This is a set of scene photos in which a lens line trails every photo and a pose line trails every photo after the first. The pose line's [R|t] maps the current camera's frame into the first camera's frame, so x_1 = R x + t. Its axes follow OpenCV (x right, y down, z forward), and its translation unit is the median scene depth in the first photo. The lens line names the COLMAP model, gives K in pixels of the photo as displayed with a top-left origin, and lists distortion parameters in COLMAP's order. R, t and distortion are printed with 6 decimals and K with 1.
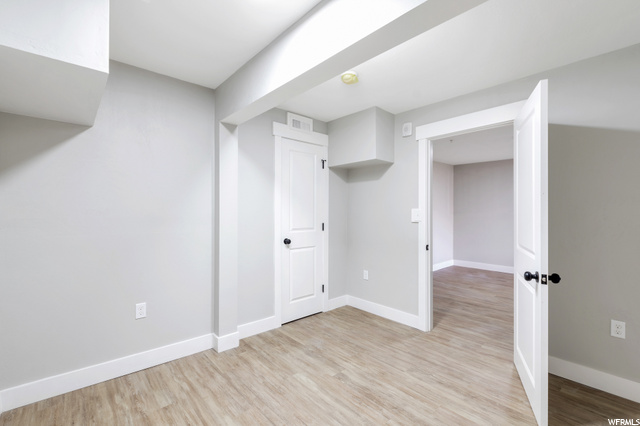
lens RADIAL K [[293.8, 0, 320.0], [0, 293.8, 213.0], [0, 0, 1]] dist [-0.029613, -0.000467]
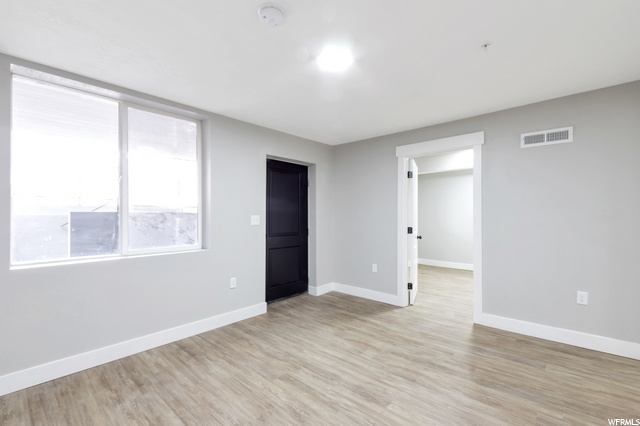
lens RADIAL K [[293.8, 0, 320.0], [0, 293.8, 213.0], [0, 0, 1]] dist [-0.029613, -0.000467]
pose [[-0.994269, -0.001487, -0.106896, 1.008769], [-0.000138, 0.999920, -0.012631, 0.012271], [0.106906, -0.012543, -0.994190, 1.904452]]
